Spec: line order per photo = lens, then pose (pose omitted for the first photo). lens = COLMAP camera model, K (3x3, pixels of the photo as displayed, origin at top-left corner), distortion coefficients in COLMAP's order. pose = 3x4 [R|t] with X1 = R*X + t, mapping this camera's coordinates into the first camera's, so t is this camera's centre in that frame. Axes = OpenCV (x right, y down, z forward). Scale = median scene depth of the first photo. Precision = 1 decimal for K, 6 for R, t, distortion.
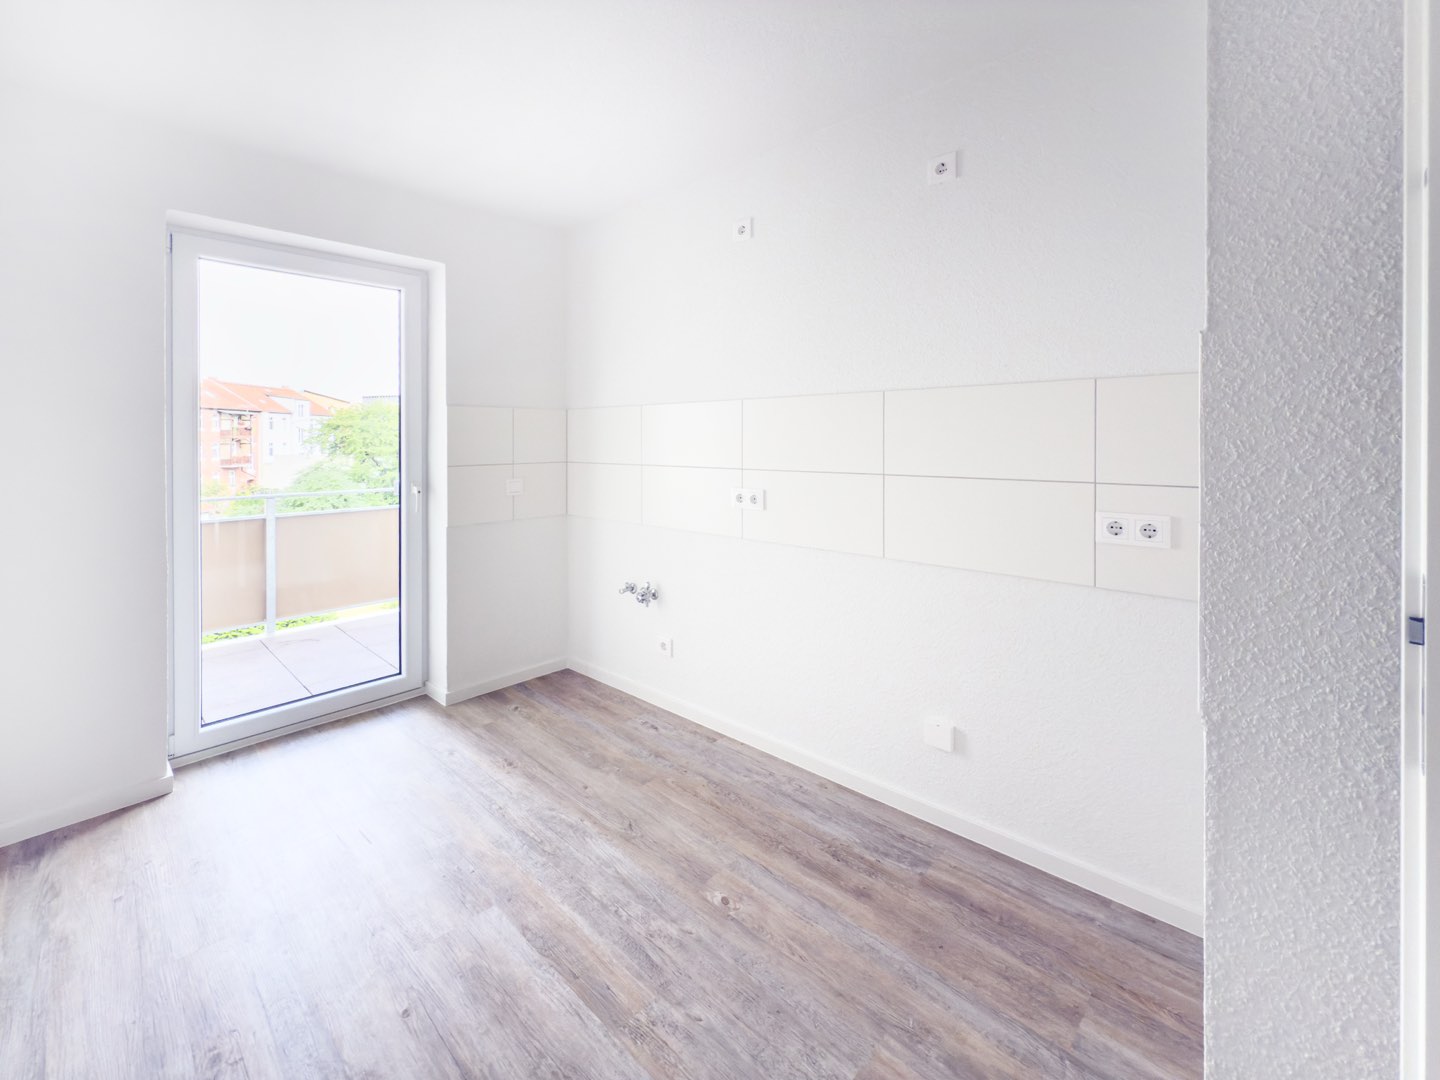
lens RADIAL K [[625.4, 0, 715.8], [0, 625.4, 501.4], [0, 0, 1]] dist [0.002354, 0.000518]
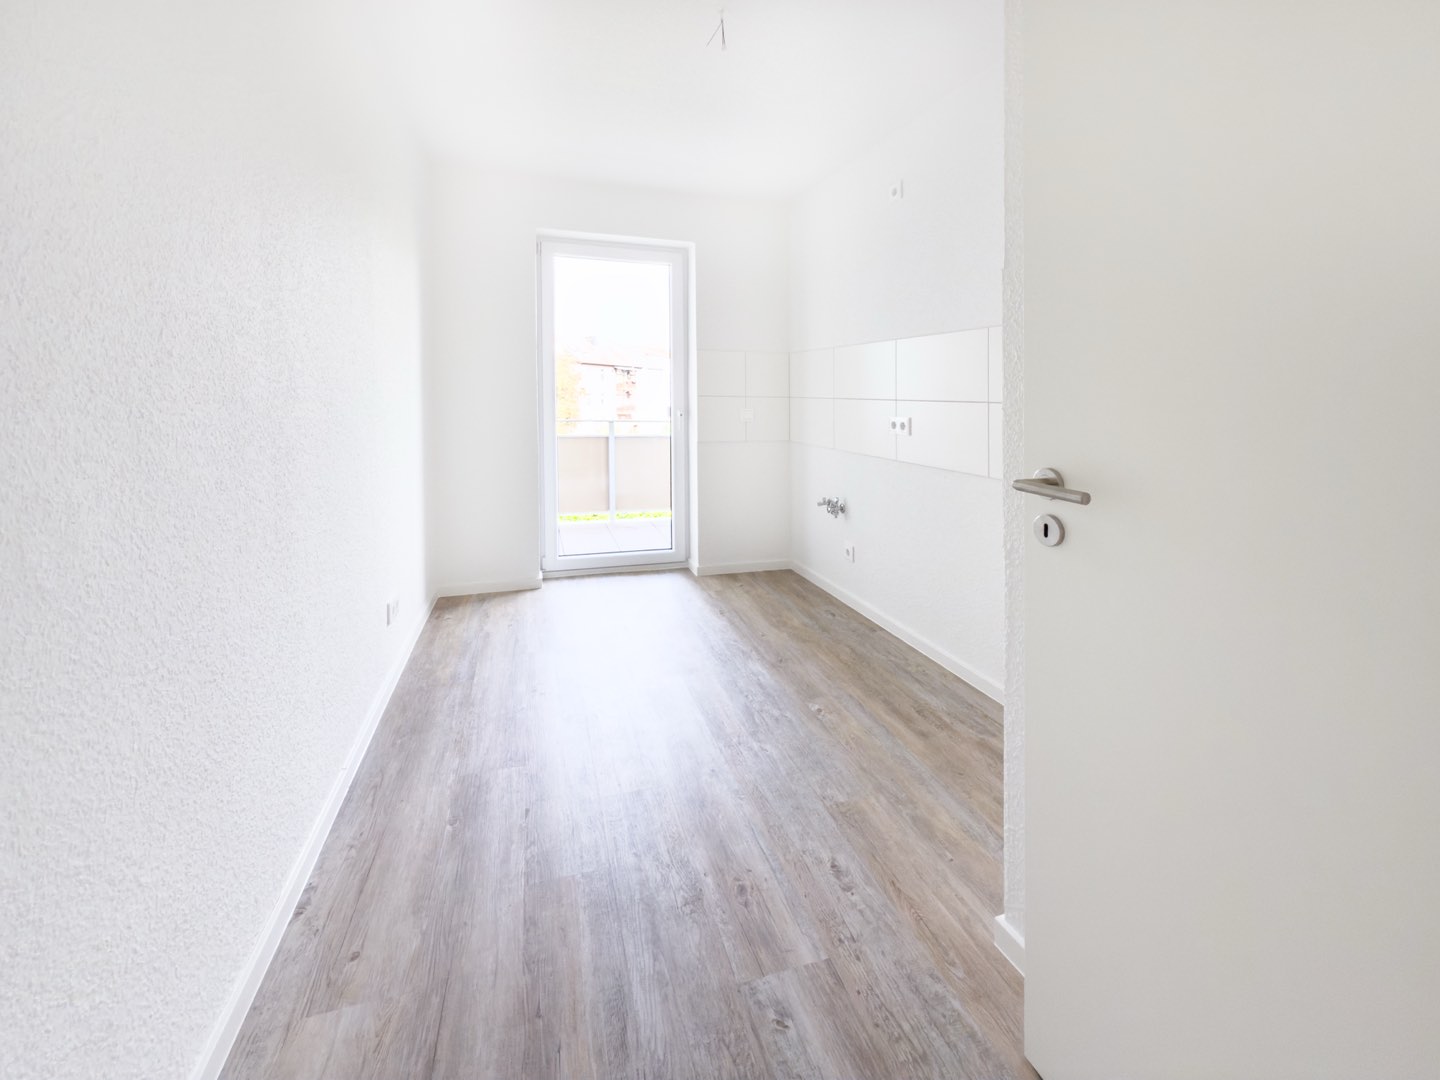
lens RADIAL K [[608.3, 0, 720.0], [0, 608.3, 540.0], [0, 0, 1]] dist [-0.000219, -0.000222]
pose [[0.875051, 0.132586, -0.465518, 0.310740], [-0.070438, 0.986395, 0.148536, 0.060388], [0.478878, -0.097186, 0.872485, -0.194742]]
